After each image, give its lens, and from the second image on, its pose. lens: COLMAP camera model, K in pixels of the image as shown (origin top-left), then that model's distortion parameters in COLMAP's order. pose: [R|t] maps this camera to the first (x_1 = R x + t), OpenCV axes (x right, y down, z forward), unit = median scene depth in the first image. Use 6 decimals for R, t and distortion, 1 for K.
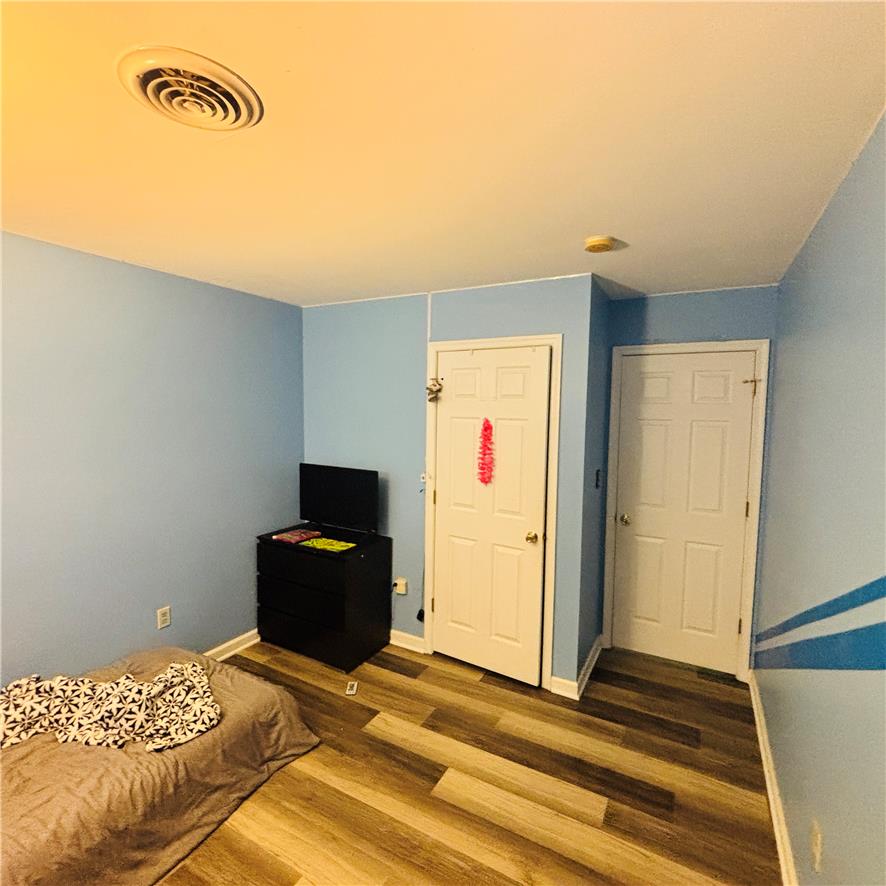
lens RADIAL K [[476.4, 0, 443.5], [0, 476.4, 439.4], [0, 0, 1]] dist [-0.000335, -0.002722]
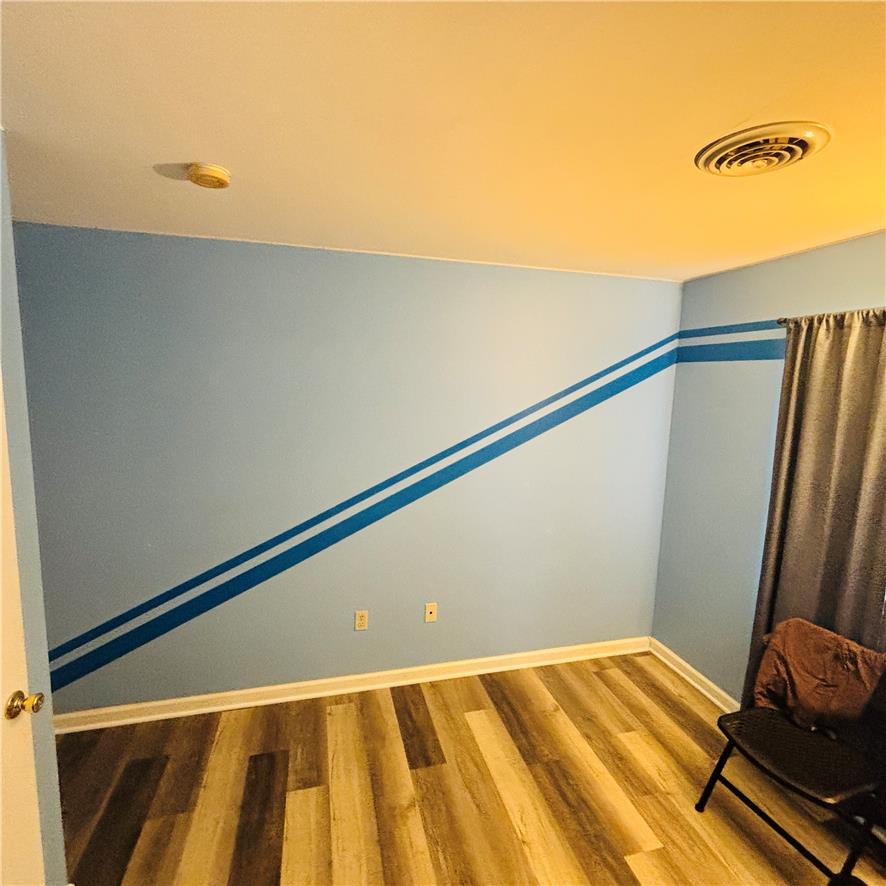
lens RADIAL K [[476.4, 0, 443.5], [0, 476.4, 439.4], [0, 0, 1]] dist [-0.000335, -0.002722]
pose [[-0.685131, -0.116485, 0.719046, -0.498180], [0.029797, 0.981823, 0.187446, -0.143776], [-0.727811, 0.149850, -0.669206, 1.297646]]
